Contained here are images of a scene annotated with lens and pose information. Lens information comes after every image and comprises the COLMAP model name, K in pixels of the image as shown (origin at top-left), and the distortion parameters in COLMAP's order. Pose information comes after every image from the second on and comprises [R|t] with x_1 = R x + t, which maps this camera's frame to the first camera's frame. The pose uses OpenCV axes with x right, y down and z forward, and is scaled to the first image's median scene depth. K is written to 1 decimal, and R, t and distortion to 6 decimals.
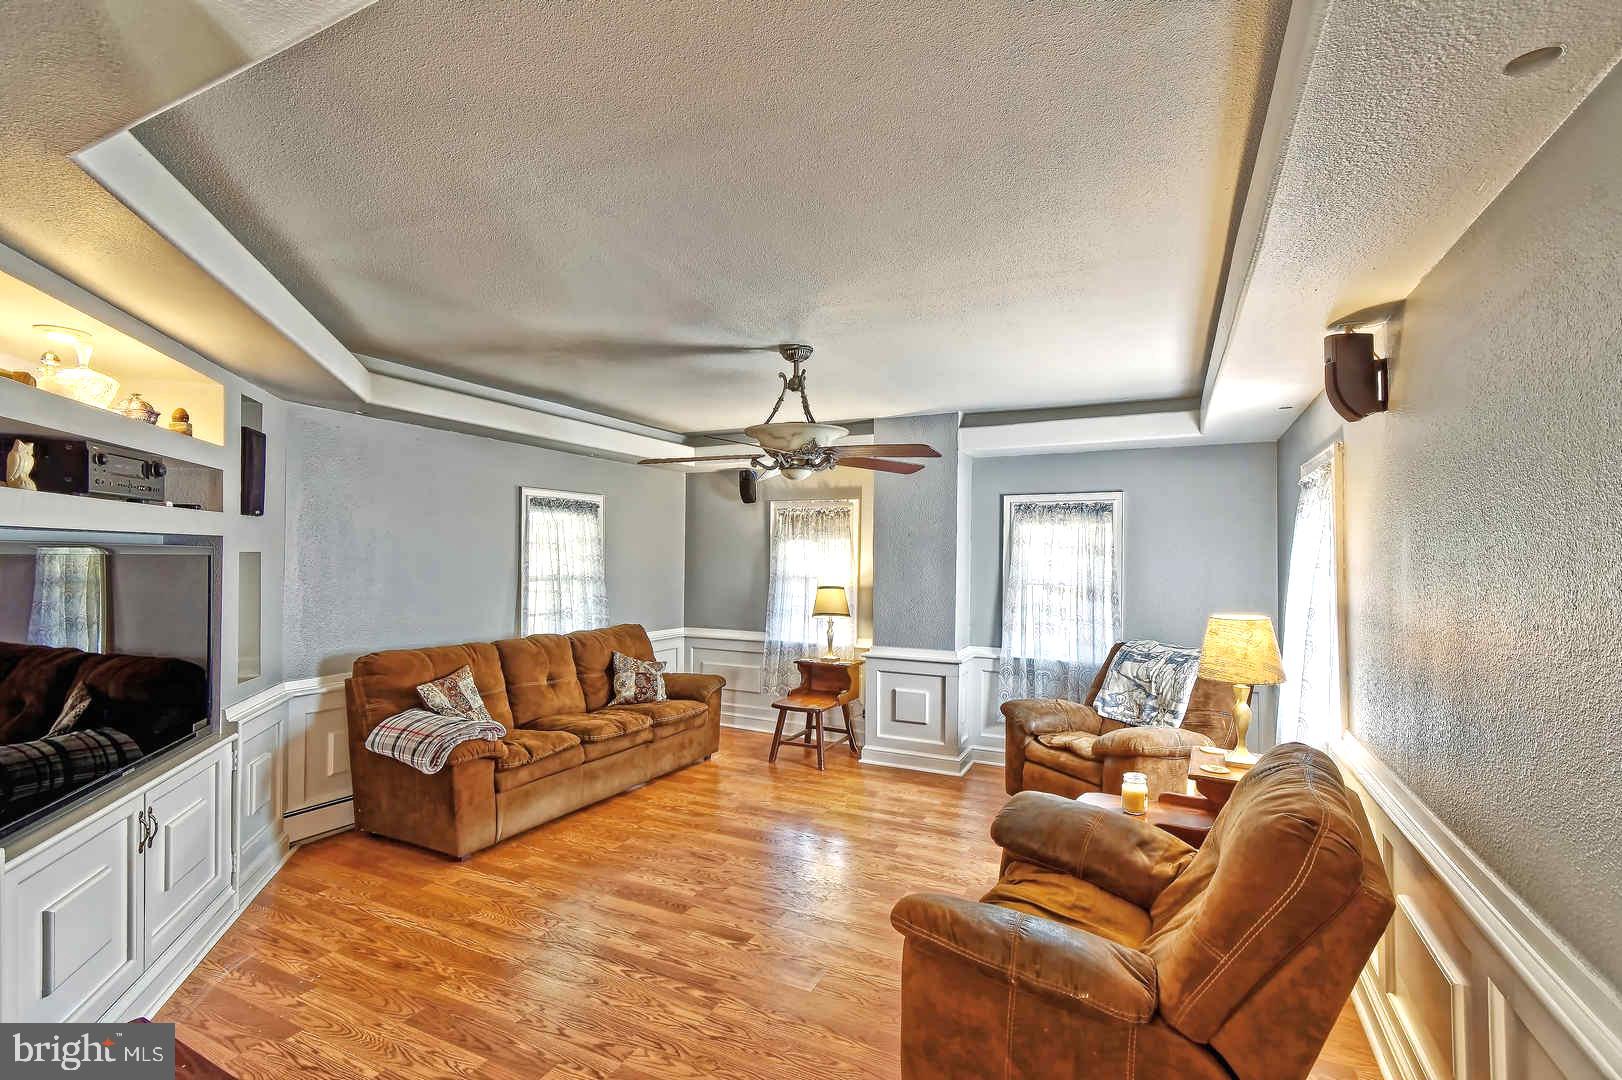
lens RADIAL K [[729.0, 0, 816.8], [0, 729.0, 544.5], [0, 0, 1]] dist [0.002064, -0.000516]
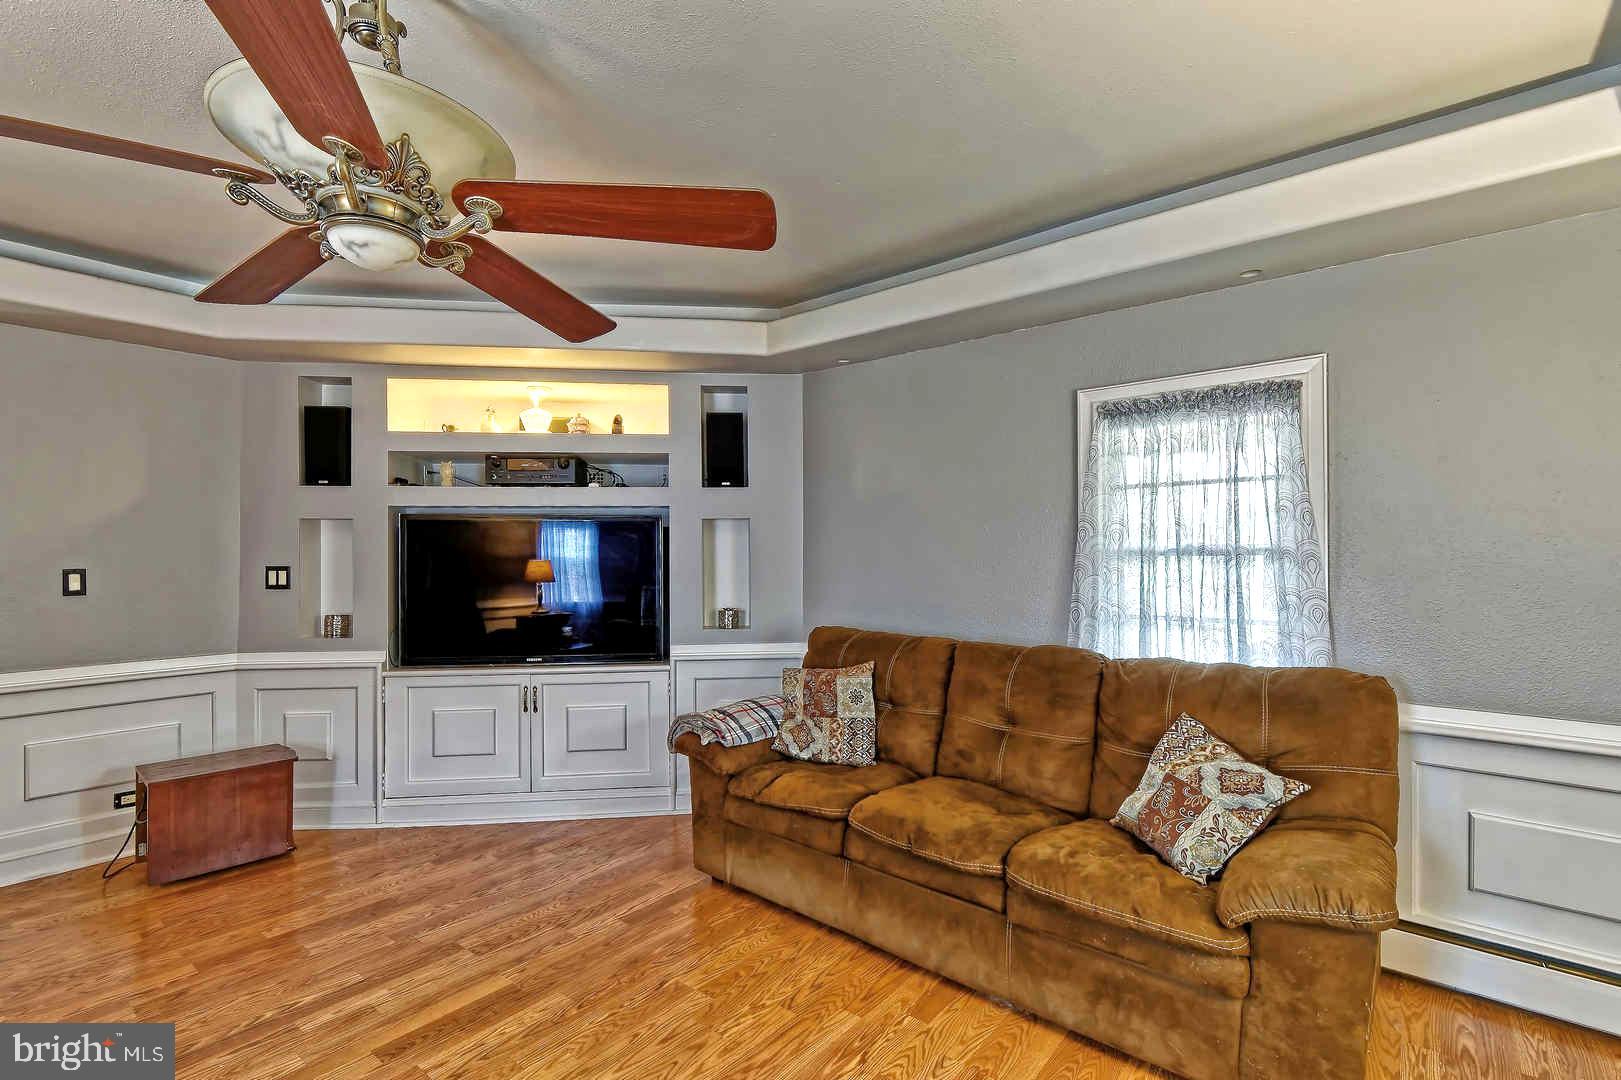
lens RADIAL K [[728.5, 0, 805.9], [0, 728.5, 562.5], [0, 0, 1]] dist [0.002064, -0.000516]
pose [[-0.227256, 0.002205, -0.973833, 0.203075], [0.015145, 0.999884, -0.001271, 0.053017], [0.973717, -0.015038, -0.227263, 0.897398]]
